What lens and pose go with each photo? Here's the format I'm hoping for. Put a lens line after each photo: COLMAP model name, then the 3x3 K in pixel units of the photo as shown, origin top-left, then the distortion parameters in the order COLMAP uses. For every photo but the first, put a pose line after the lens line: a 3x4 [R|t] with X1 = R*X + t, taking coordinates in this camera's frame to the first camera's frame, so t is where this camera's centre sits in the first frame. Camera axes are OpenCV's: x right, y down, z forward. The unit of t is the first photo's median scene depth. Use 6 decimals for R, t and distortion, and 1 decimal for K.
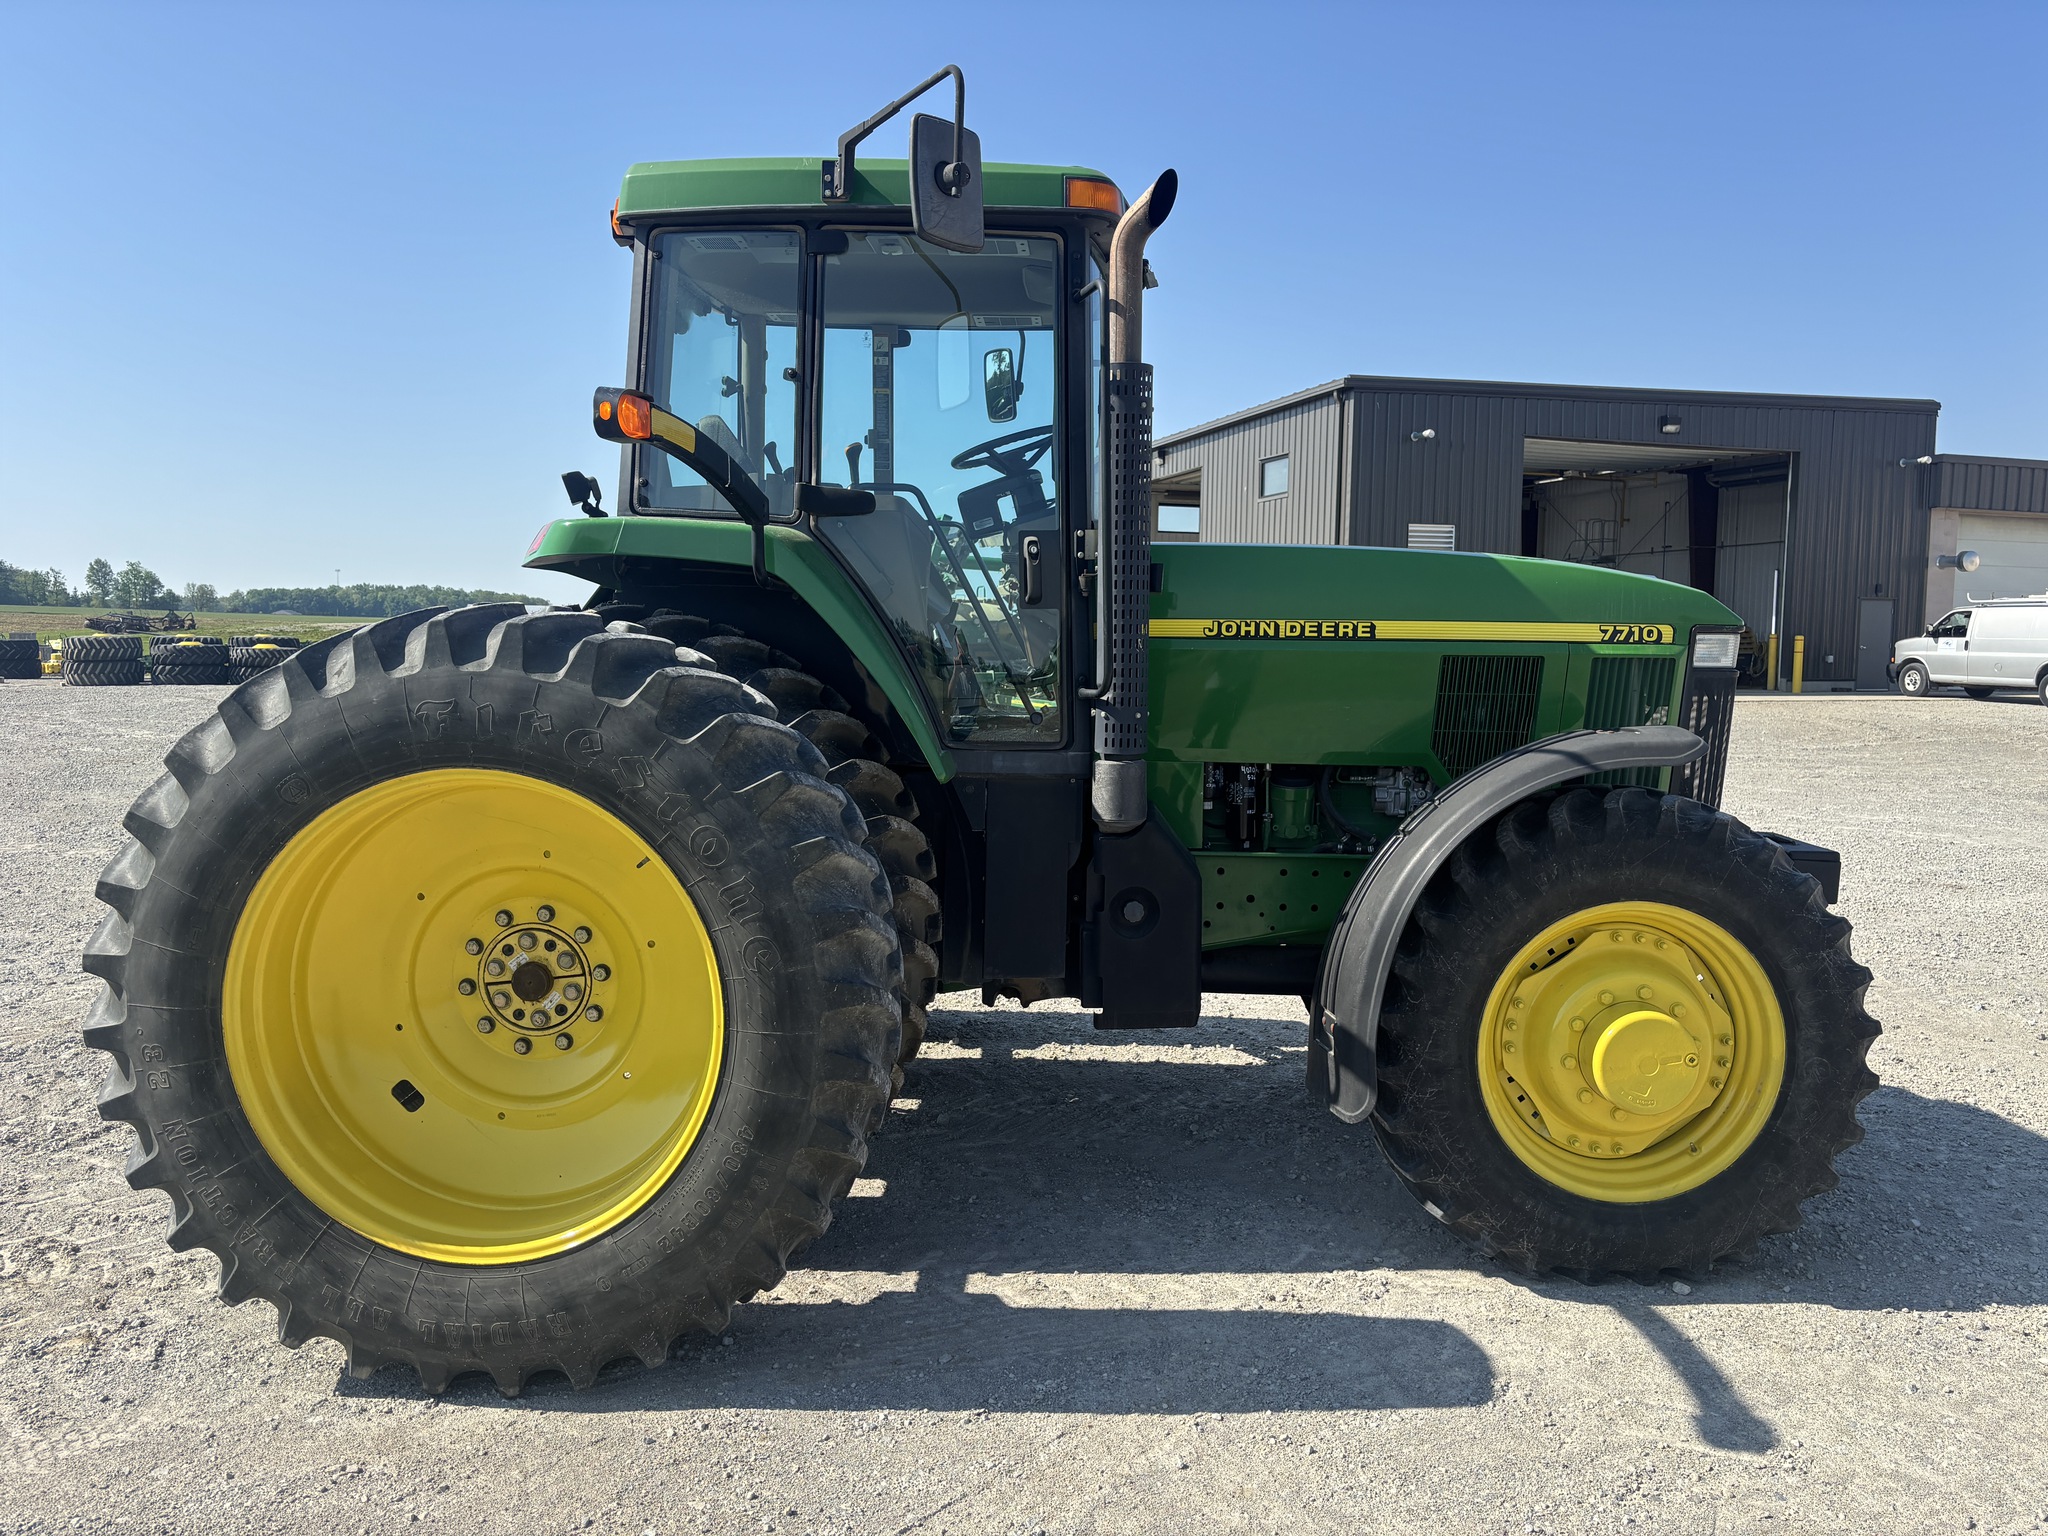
lens RADIAL K [[1552.5, 0, 1047.7], [0, 1552.5, 765.0], [0, 0, 1]] dist [0.041049, 0.002776]
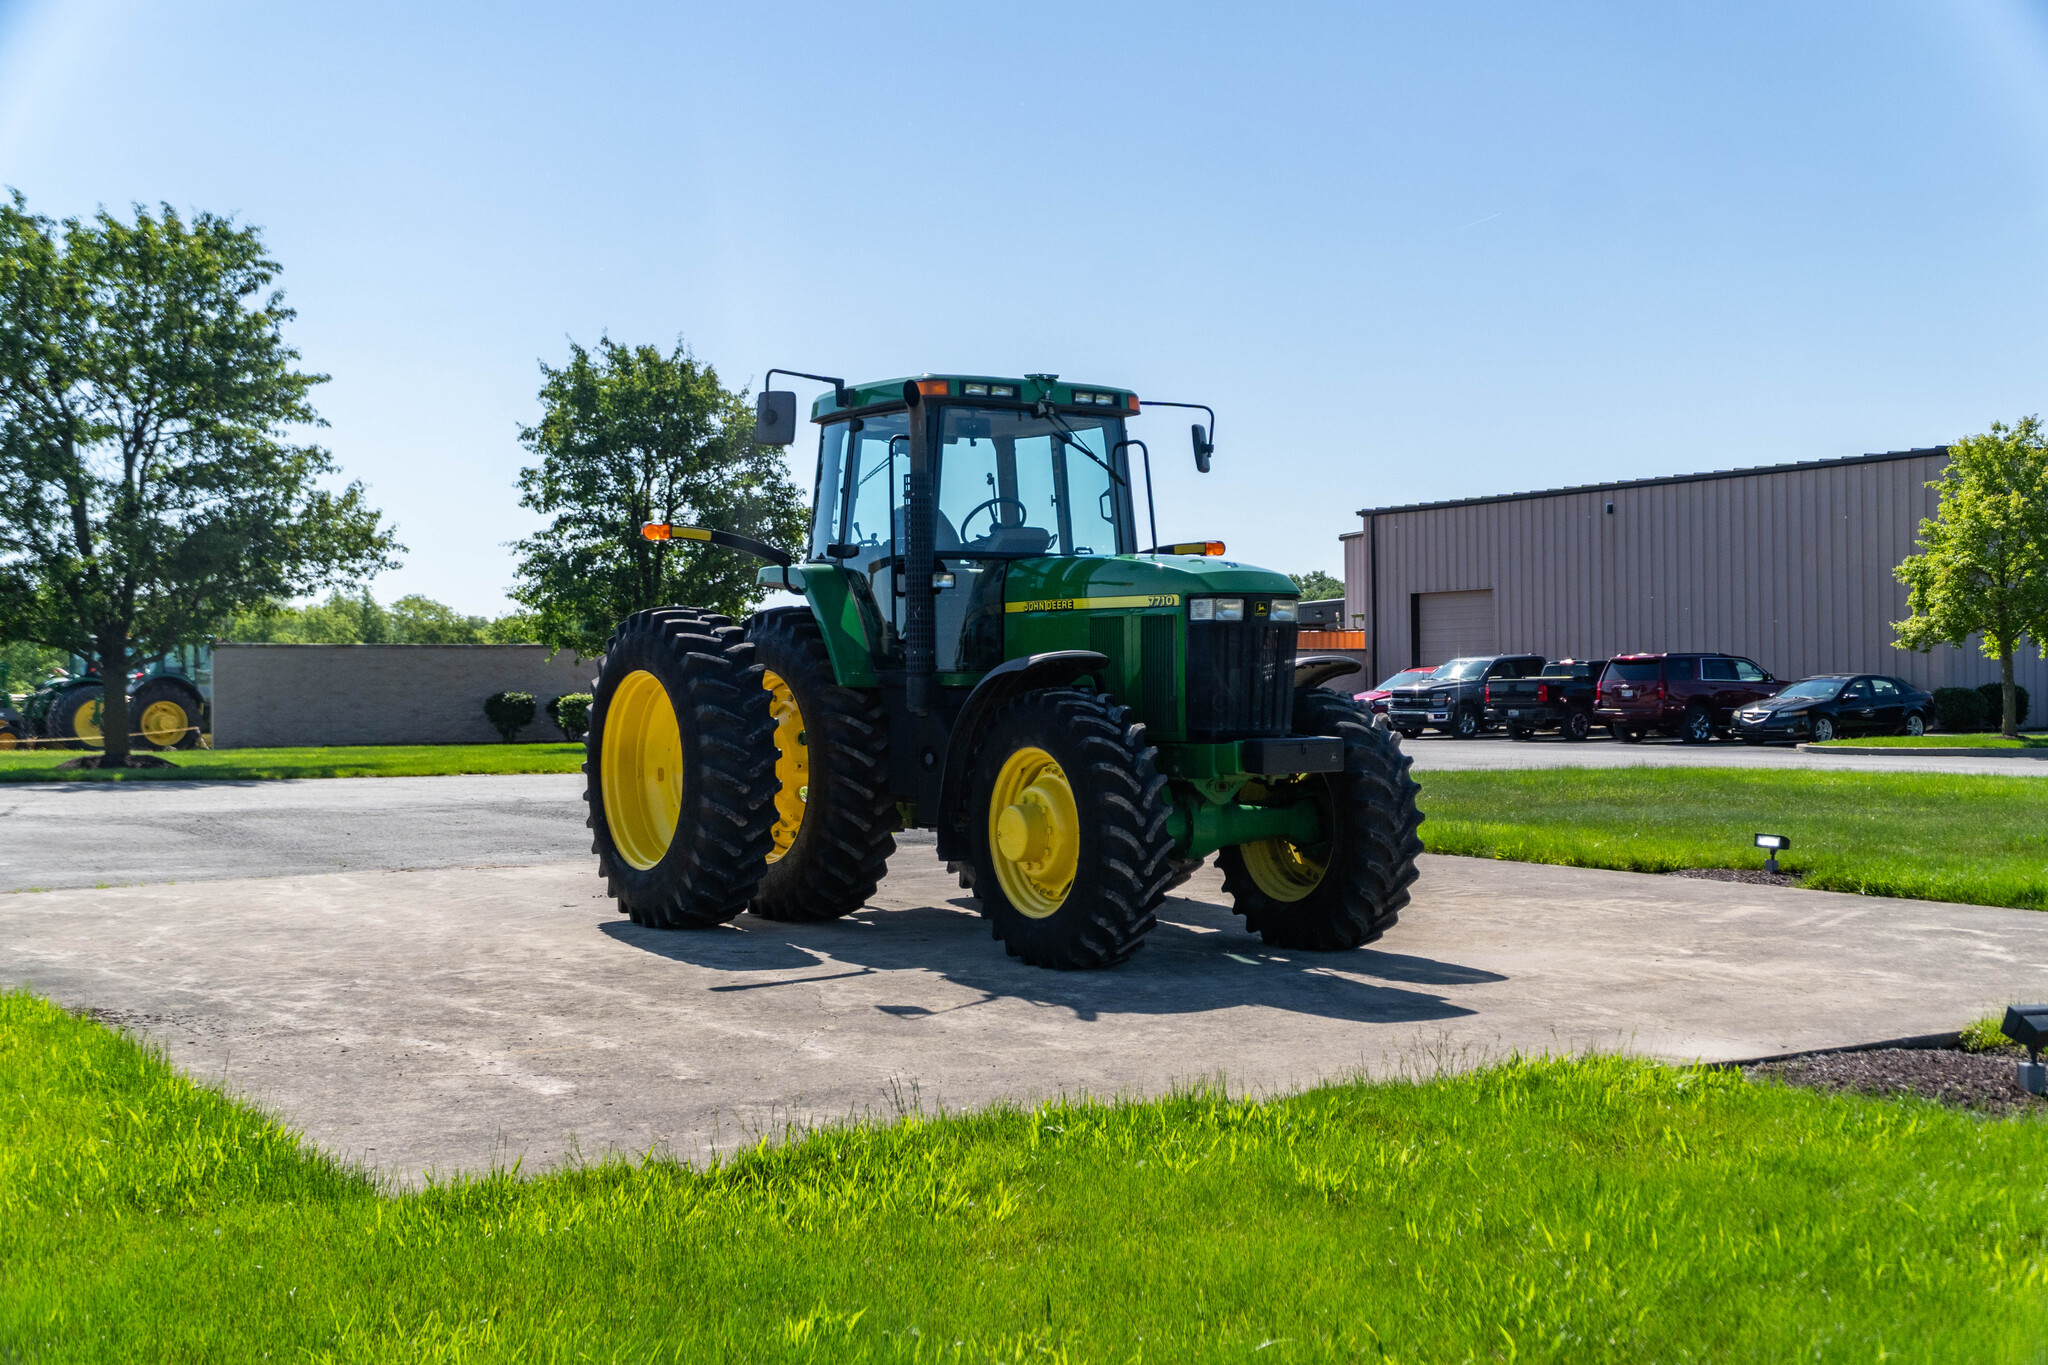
lens RADIAL K [[2386.4, 0, 1099.5], [0, 2386.4, 676.9], [0, 0, 1]] dist [0.100165, -0.013372]
pose [[0.582249, -0.015636, -0.812860, 2.332596], [-0.057542, 0.996515, -0.060386, 0.145665], [0.810972, 0.081934, 0.579320, -0.463793]]
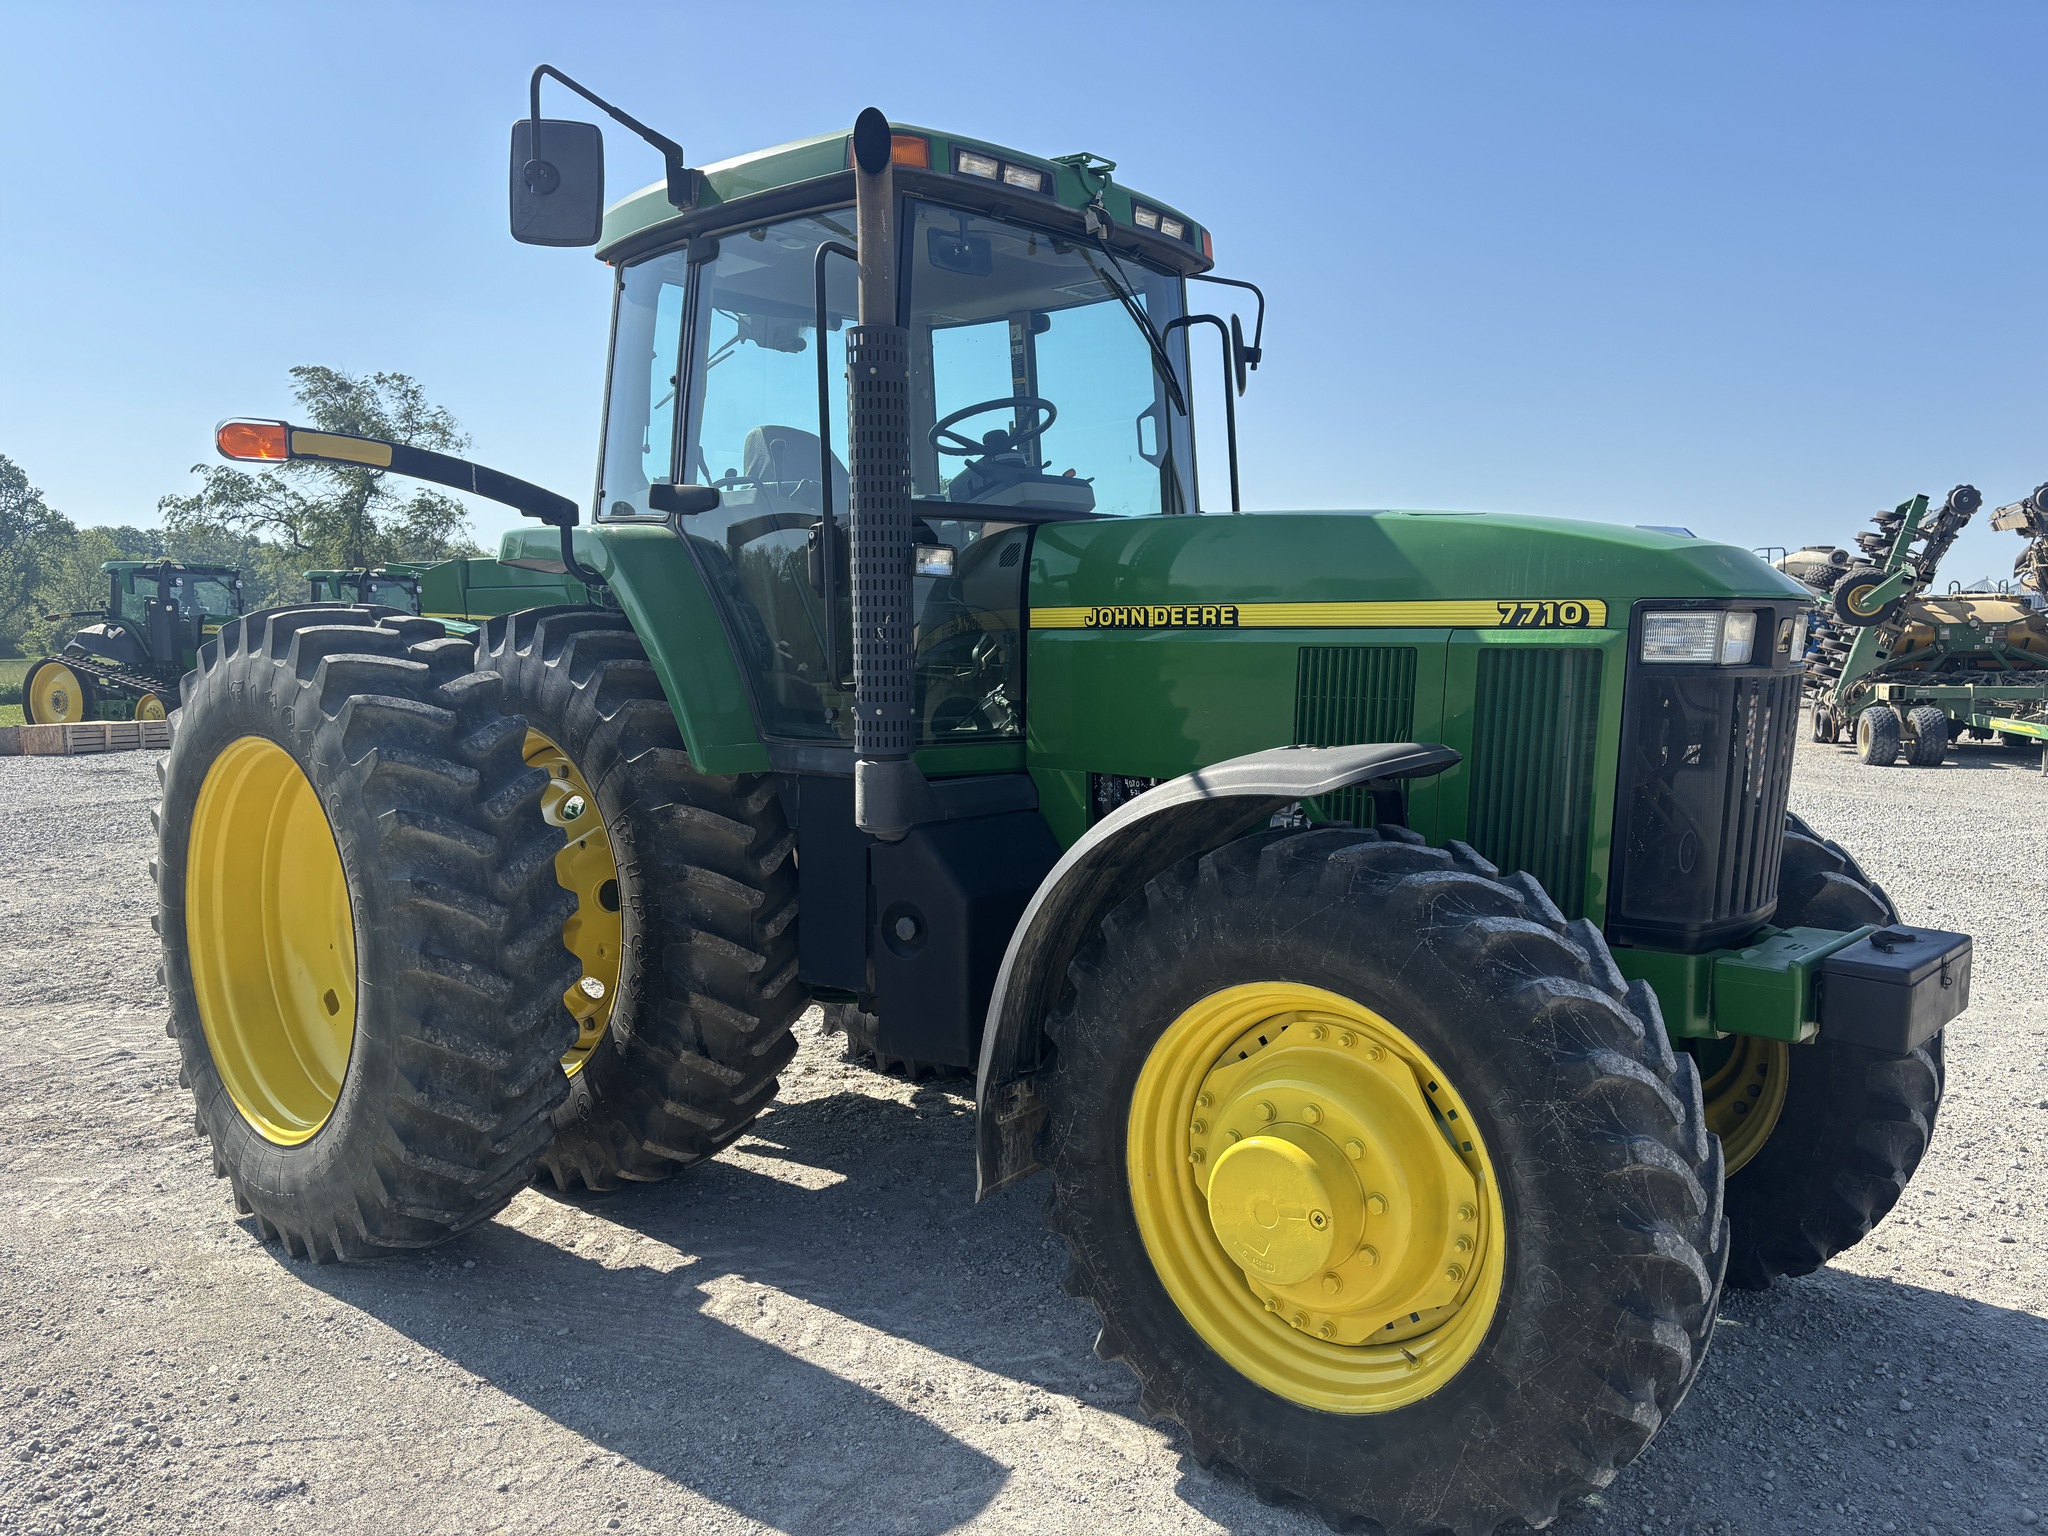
lens RADIAL K [[1546.4, 0, 1024.0], [0, 1546.4, 768.0], [0, 0, 1]] dist [0.104893, -0.162567]
pose [[0.759082, 0.045163, -0.649426, 0.654332], [-0.049633, 0.998702, 0.011439, -0.012320], [0.649100, 0.023550, 0.760339, 0.327530]]
